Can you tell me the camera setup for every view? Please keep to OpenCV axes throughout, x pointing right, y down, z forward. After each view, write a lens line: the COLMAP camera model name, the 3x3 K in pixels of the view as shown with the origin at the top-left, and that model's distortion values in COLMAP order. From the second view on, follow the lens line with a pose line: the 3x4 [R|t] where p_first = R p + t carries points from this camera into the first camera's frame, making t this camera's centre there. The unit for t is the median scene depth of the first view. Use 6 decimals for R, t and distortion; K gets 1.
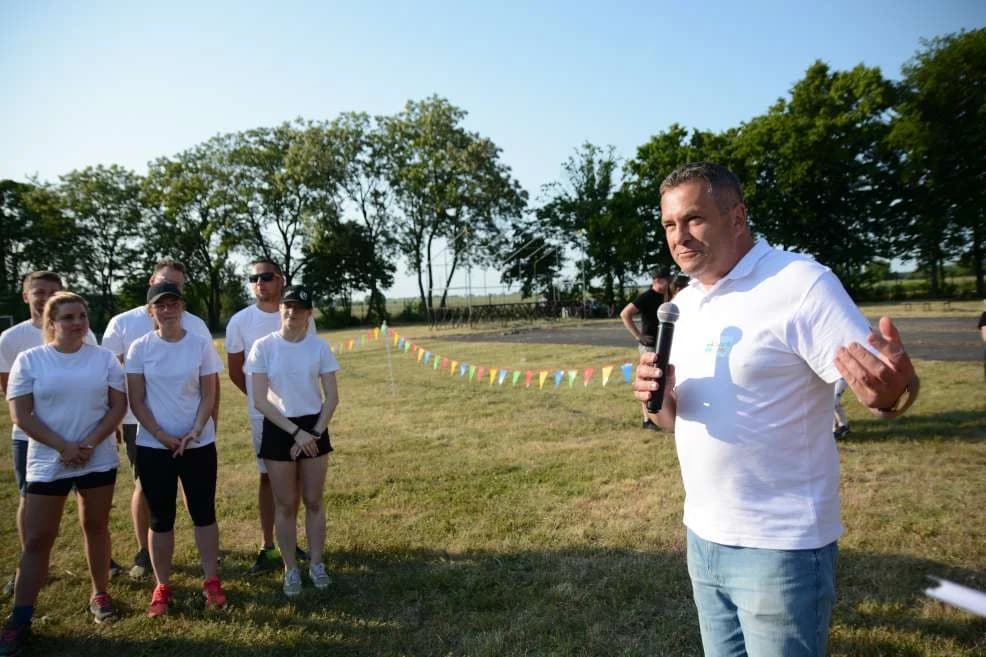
lens RADIAL K [[777.1, 0, 495.8], [0, 777.1, 330.7], [0, 0, 1]] dist [-0.122040, 0.136759]
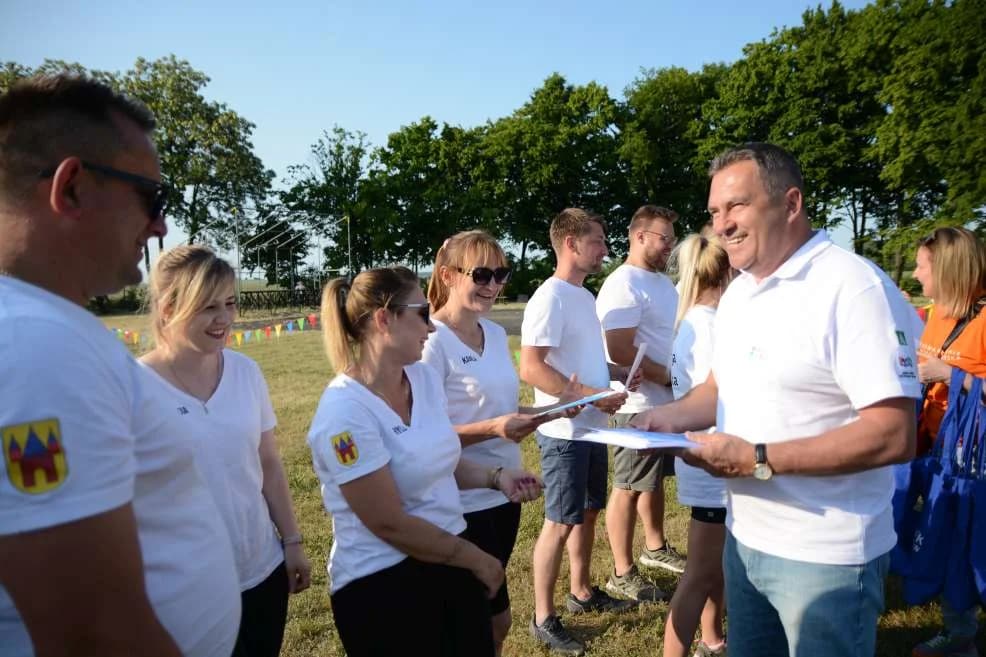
lens RADIAL K [[777.1, 0, 490.6], [0, 777.1, 323.7], [0, 0, 1]] dist [-0.122040, 0.136759]
pose [[0.898055, 0.001272, 0.439882, -0.137821], [-0.002493, 0.999994, 0.002199, 0.001184], [-0.439877, -0.003072, 0.898053, 0.048787]]
